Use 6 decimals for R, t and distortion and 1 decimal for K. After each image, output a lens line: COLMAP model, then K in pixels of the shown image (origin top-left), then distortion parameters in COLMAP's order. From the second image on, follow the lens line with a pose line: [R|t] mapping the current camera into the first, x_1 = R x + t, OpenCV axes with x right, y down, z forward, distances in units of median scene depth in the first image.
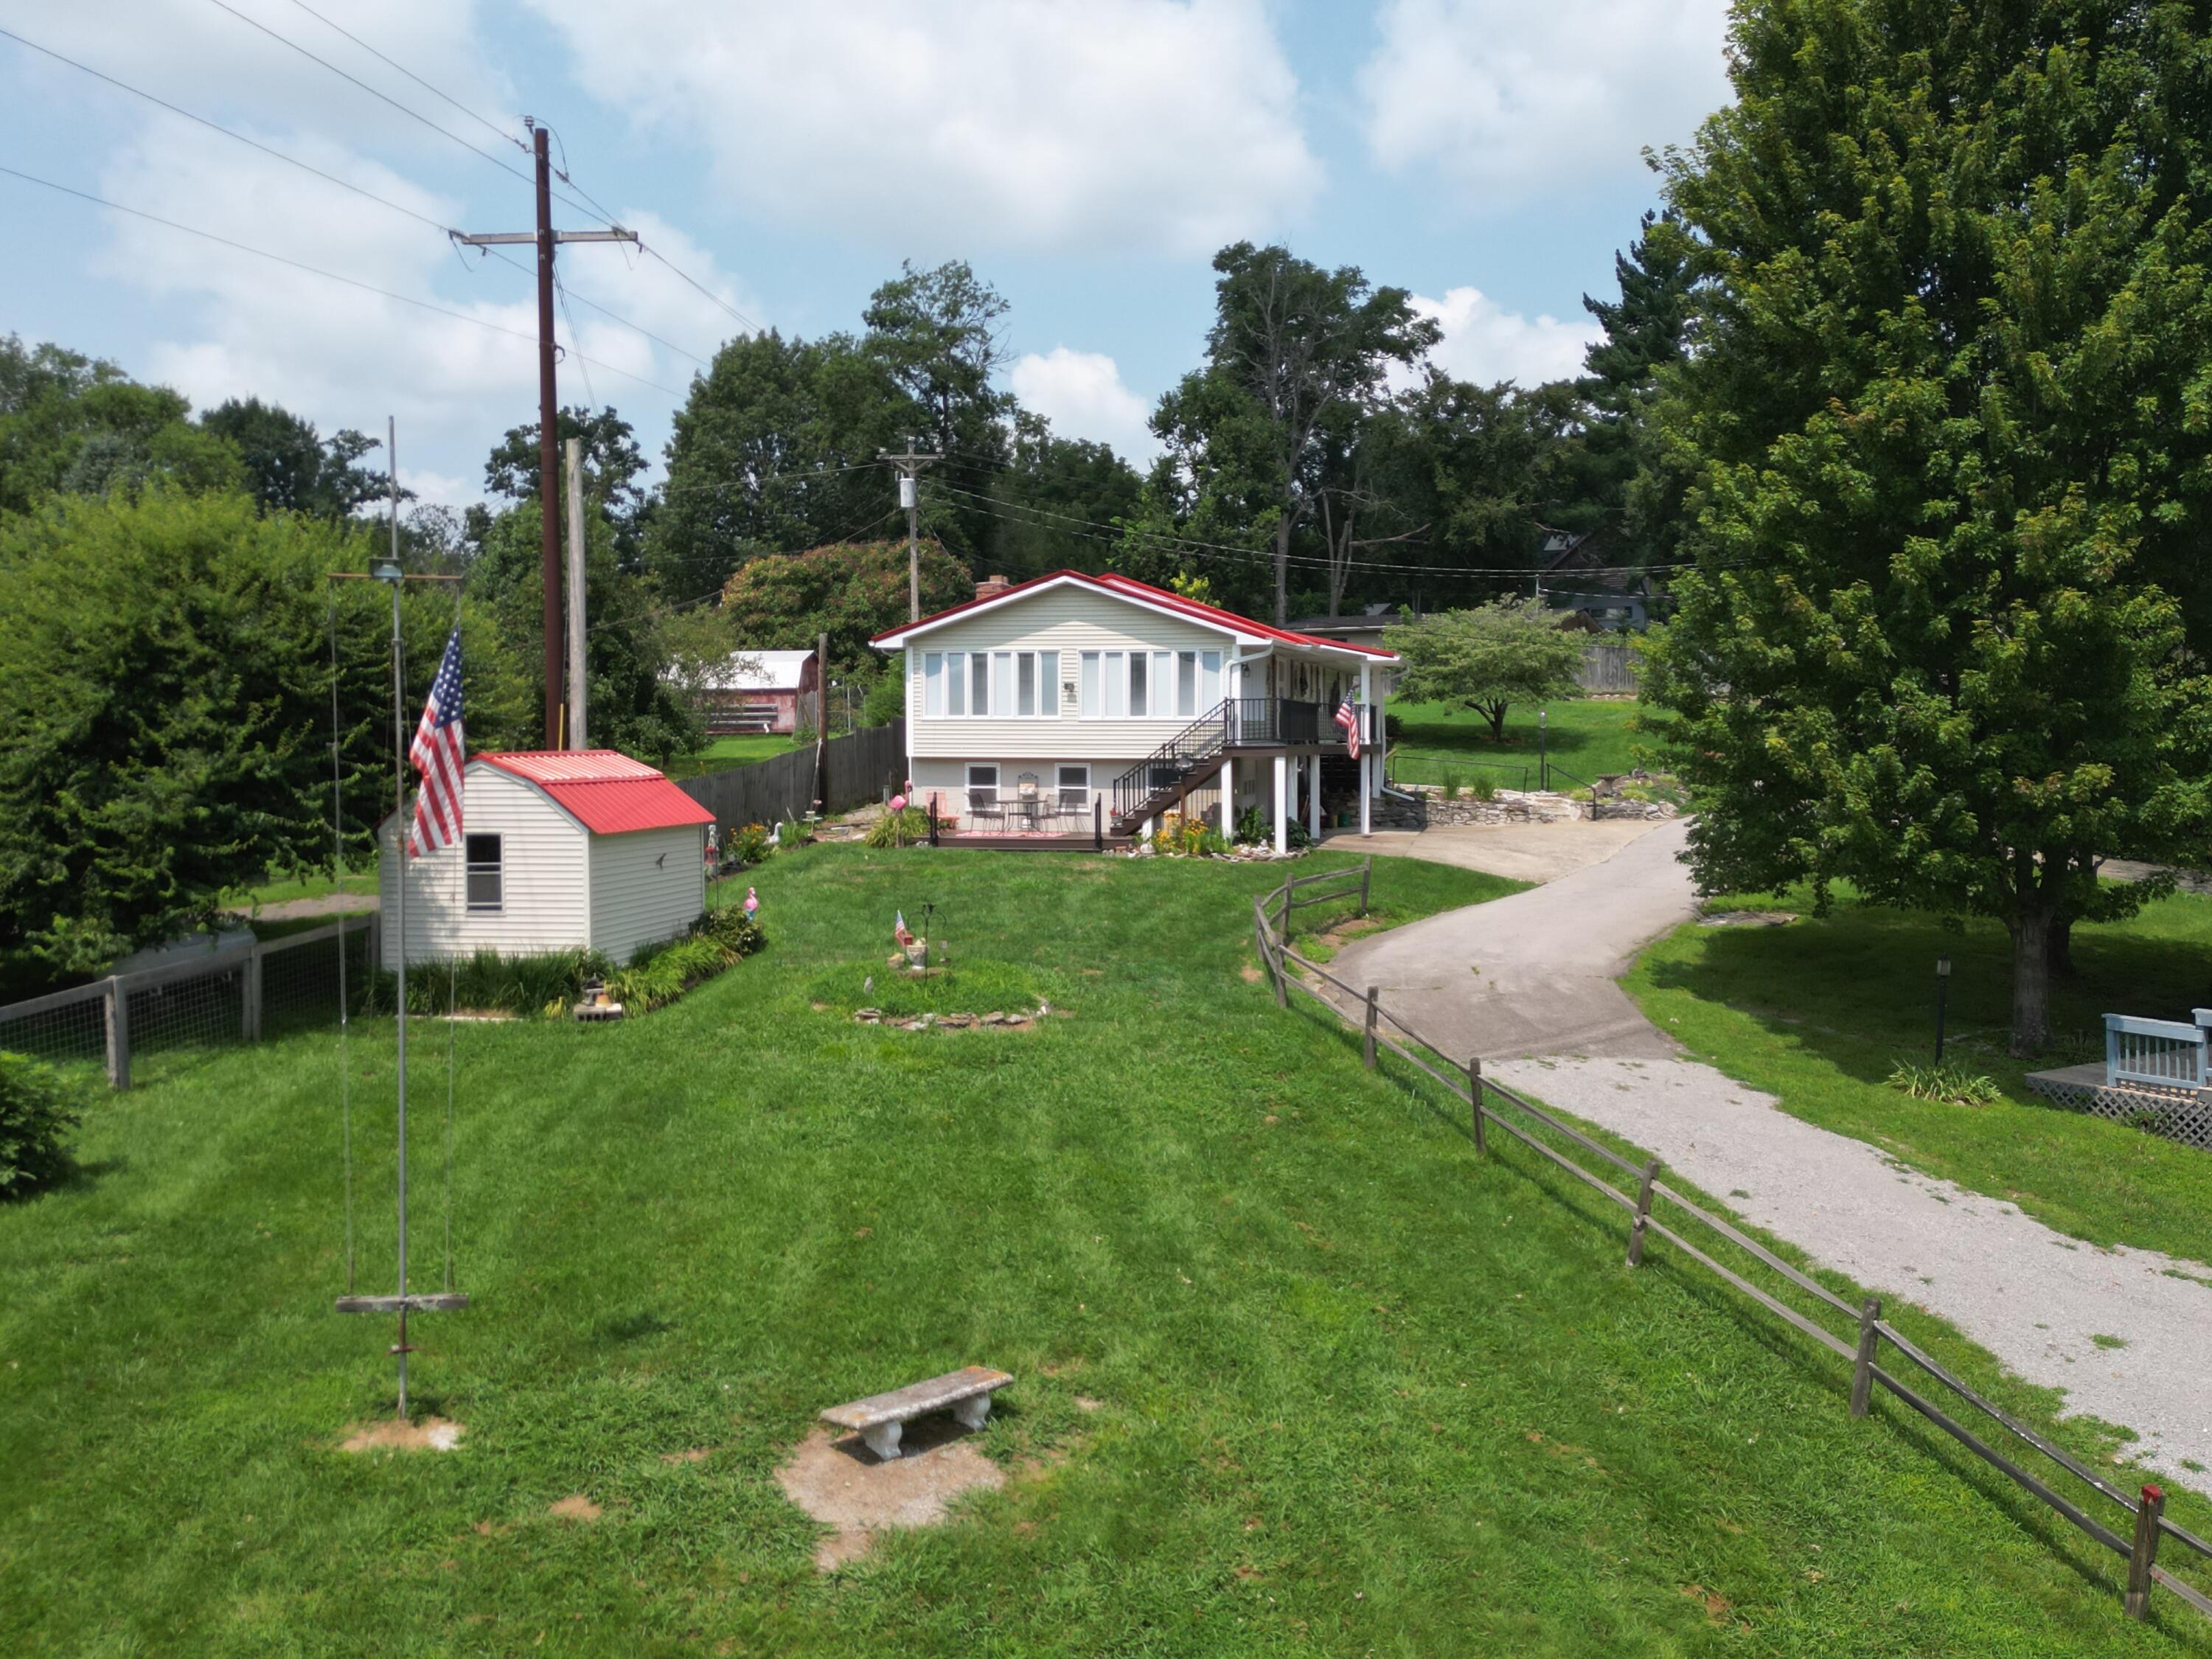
lens RADIAL K [[1960.0, 0, 1106.0], [0, 1960.0, 829.5], [0, 0, 1]] dist [0.235550, -0.432835]
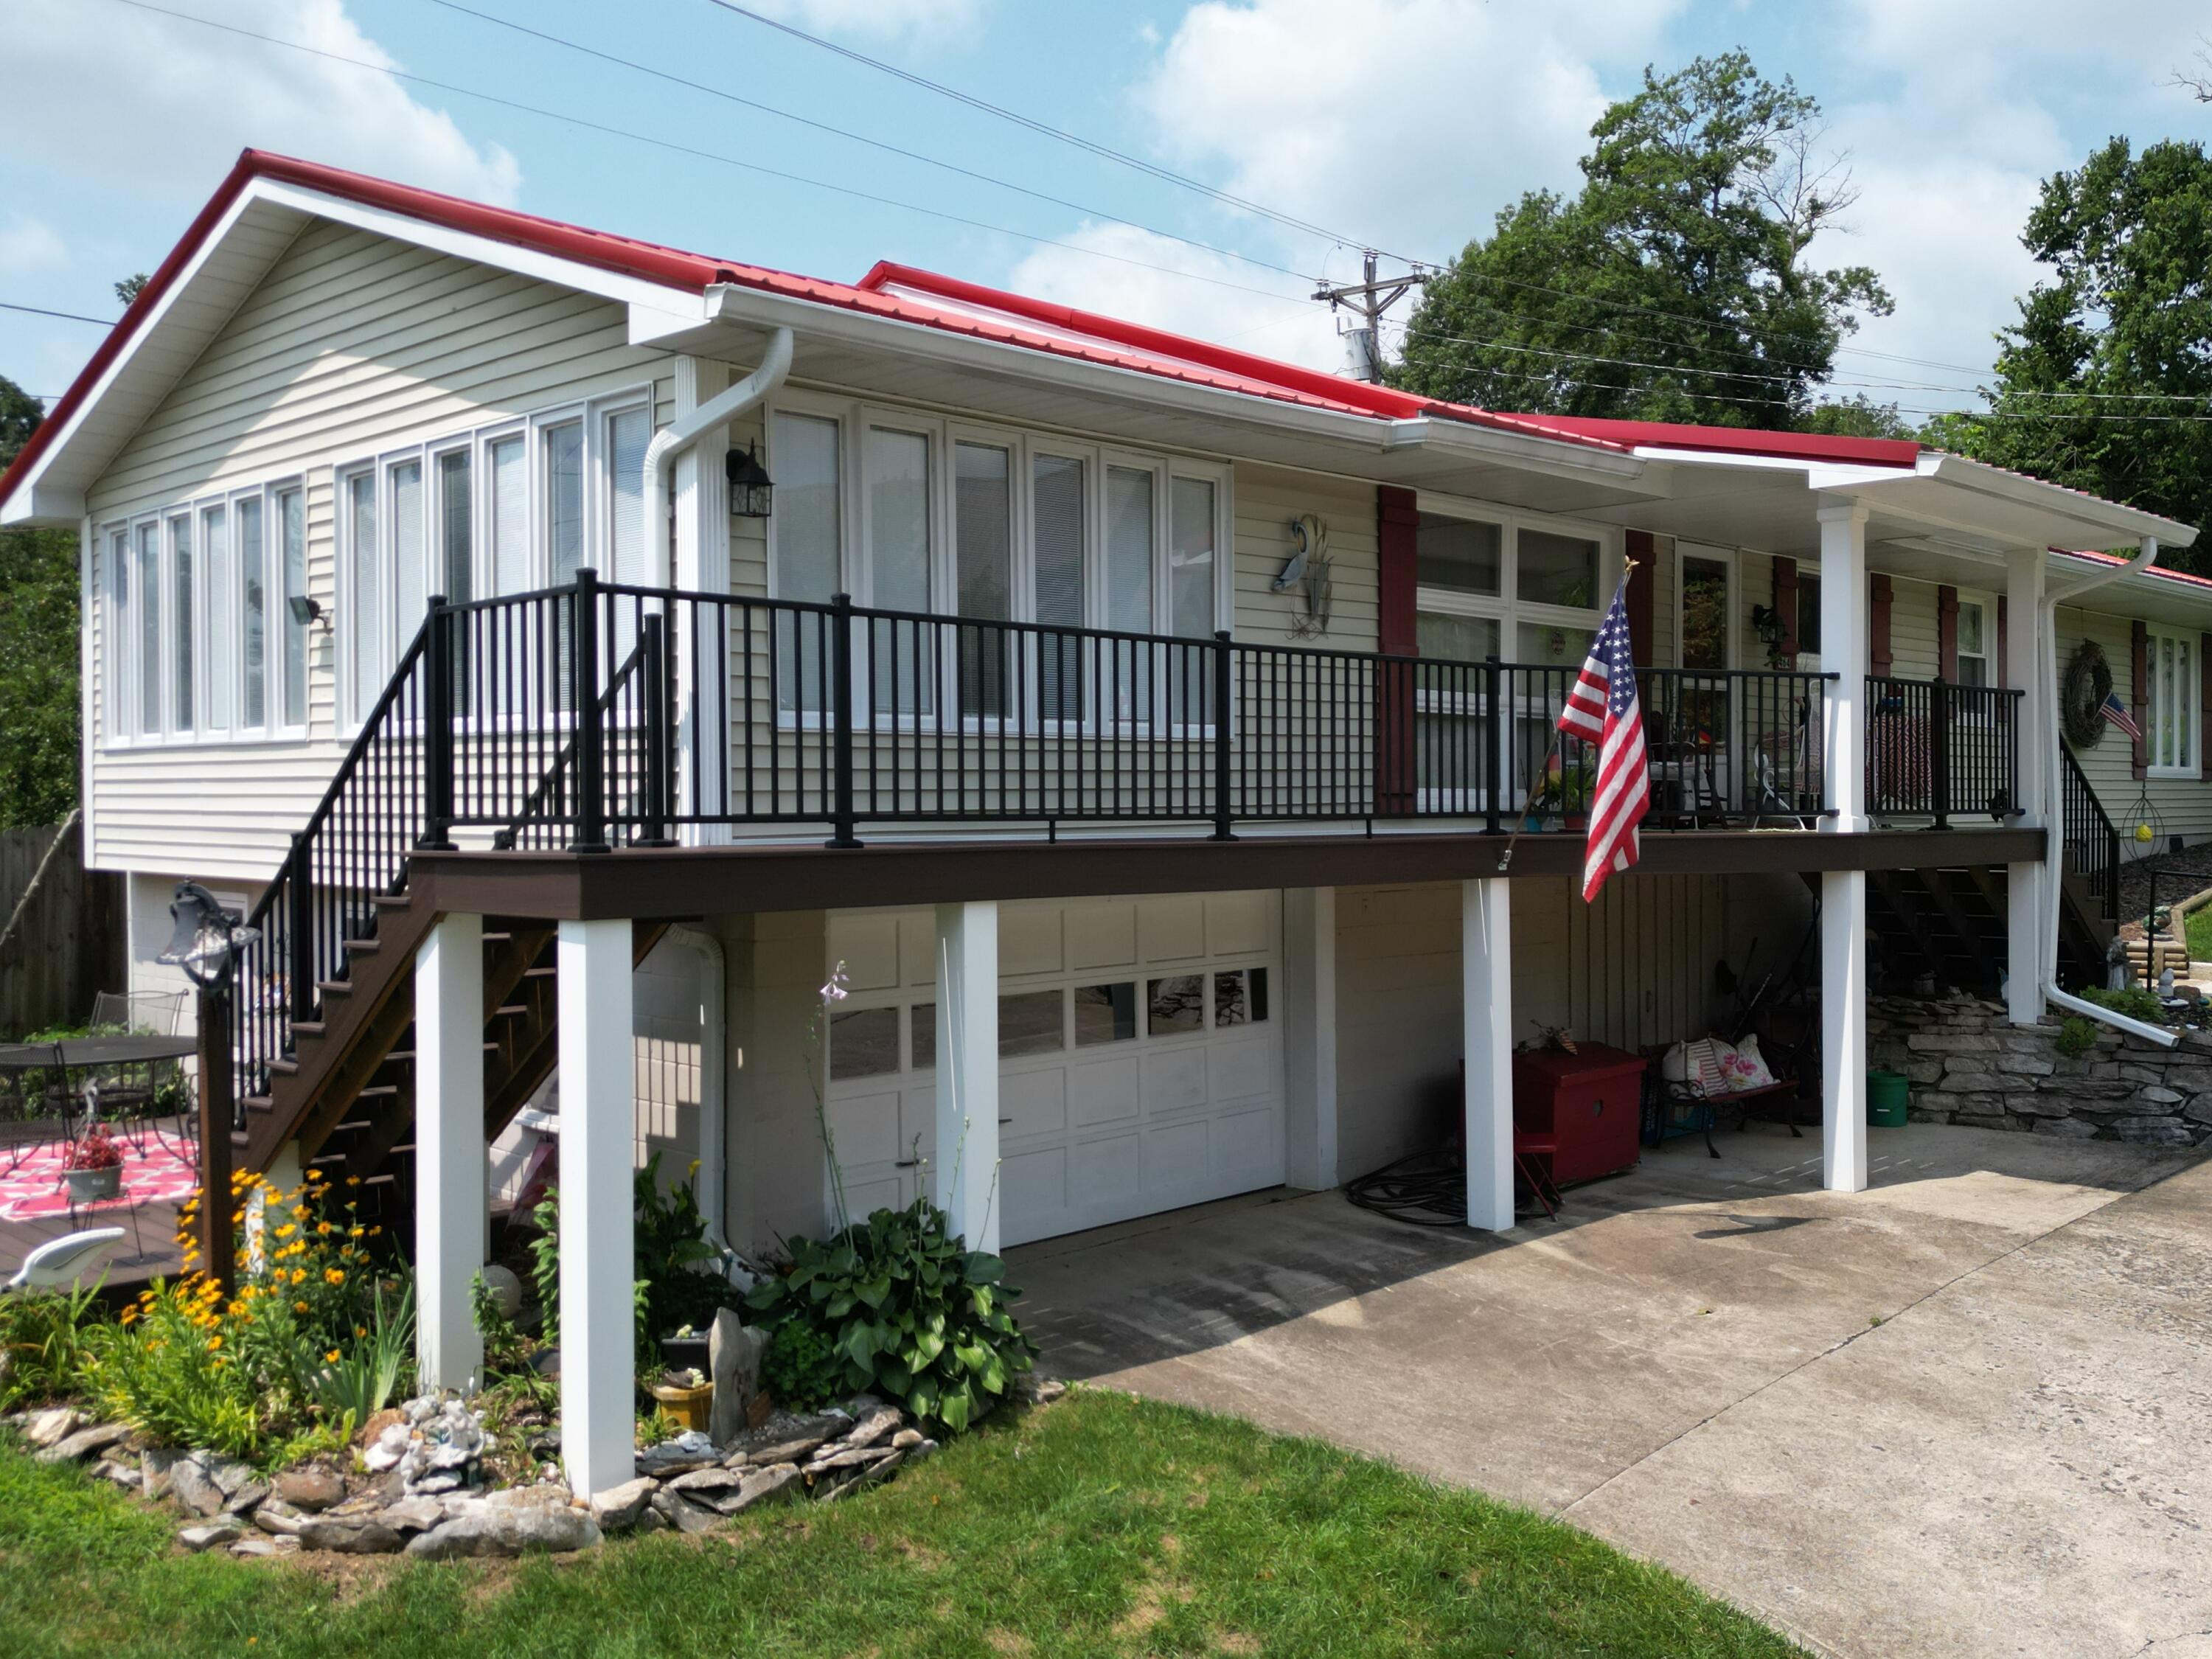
lens RADIAL K [[1984.9, 0, 1097.6], [0, 1984.9, 823.7], [0, 0, 1]] dist [0.092472, -0.118963]
pose [[0.852308, 0.004416, -0.523022, 0.146829], [-0.023160, 0.999302, -0.029304, -0.027637], [0.522528, 0.037089, 0.851815, 0.584520]]
